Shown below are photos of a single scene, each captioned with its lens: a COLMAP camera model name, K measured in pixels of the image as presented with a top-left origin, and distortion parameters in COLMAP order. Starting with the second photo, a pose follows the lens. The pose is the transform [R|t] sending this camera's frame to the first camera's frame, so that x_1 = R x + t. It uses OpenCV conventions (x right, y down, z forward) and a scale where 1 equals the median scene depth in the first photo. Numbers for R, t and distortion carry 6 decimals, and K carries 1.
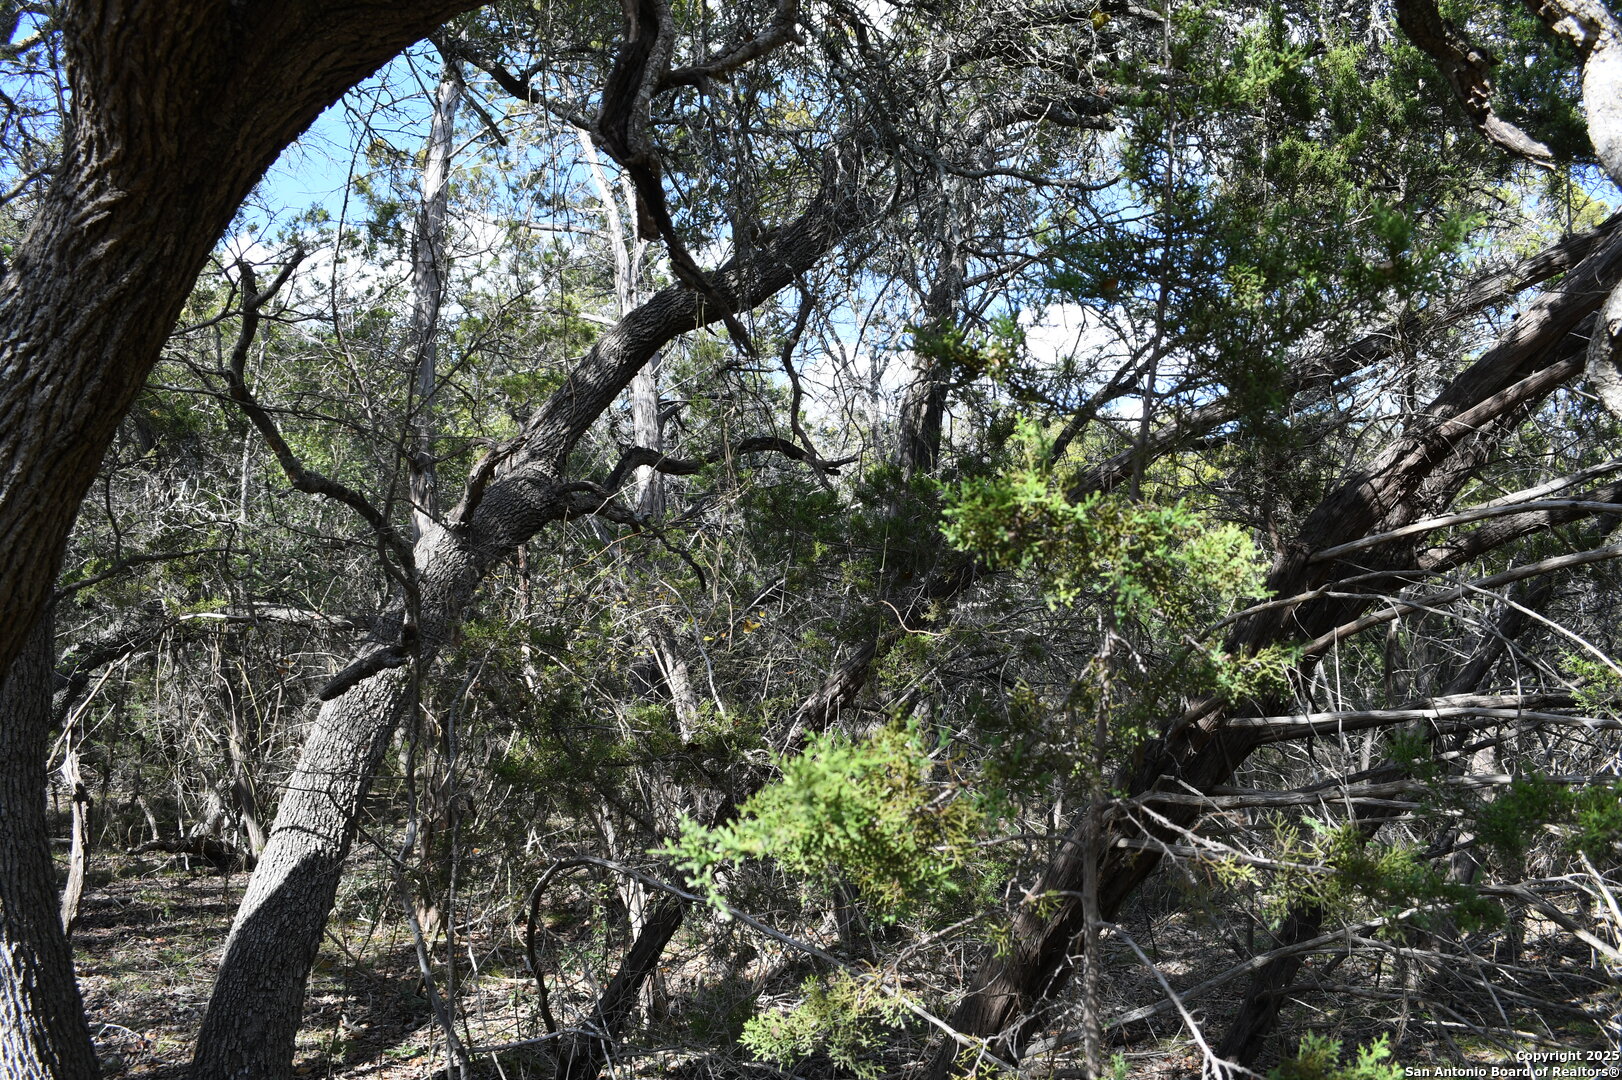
lens RADIAL K [[1289.7, 0, 810.6], [0, 1289.7, 534.1], [0, 0, 1]] dist [-0.087724, 0.019697]
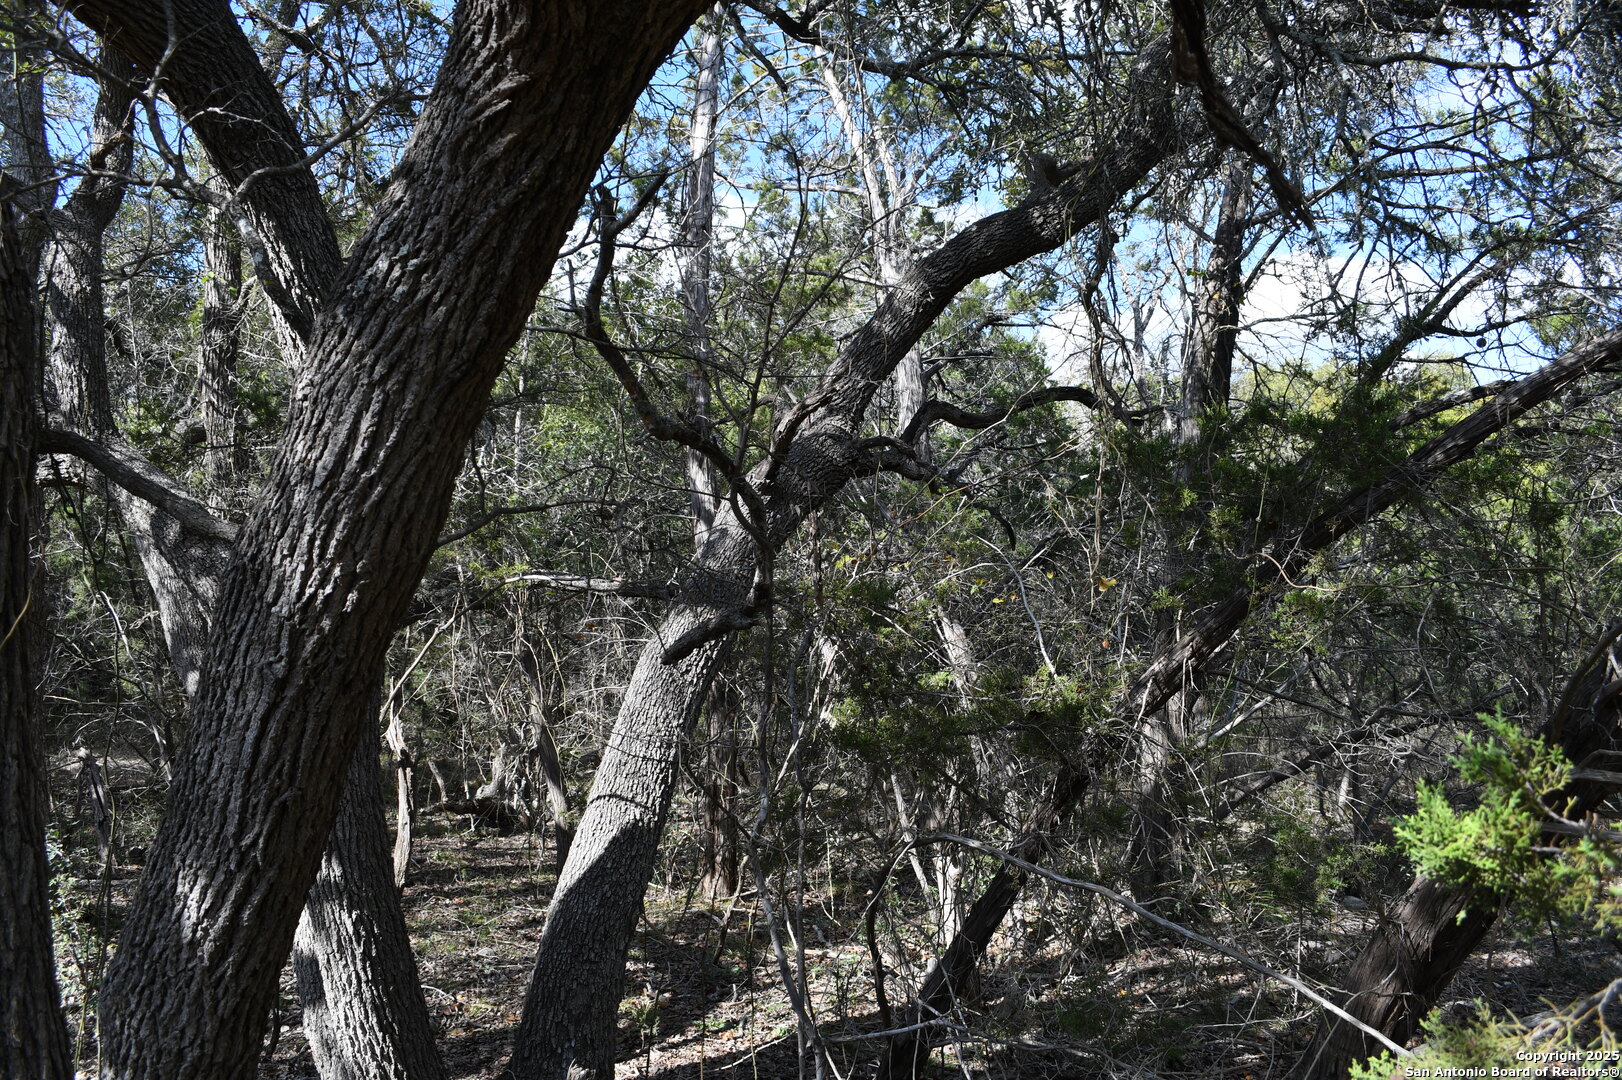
lens RADIAL K [[1289.7, 0, 810.6], [0, 1289.7, 534.1], [0, 0, 1]] dist [-0.087724, 0.019697]
pose [[0.983627, -0.014094, -0.179663, -0.078193], [0.018750, 0.999530, 0.024246, 0.009647], [0.179237, -0.027218, 0.983429, 0.063413]]
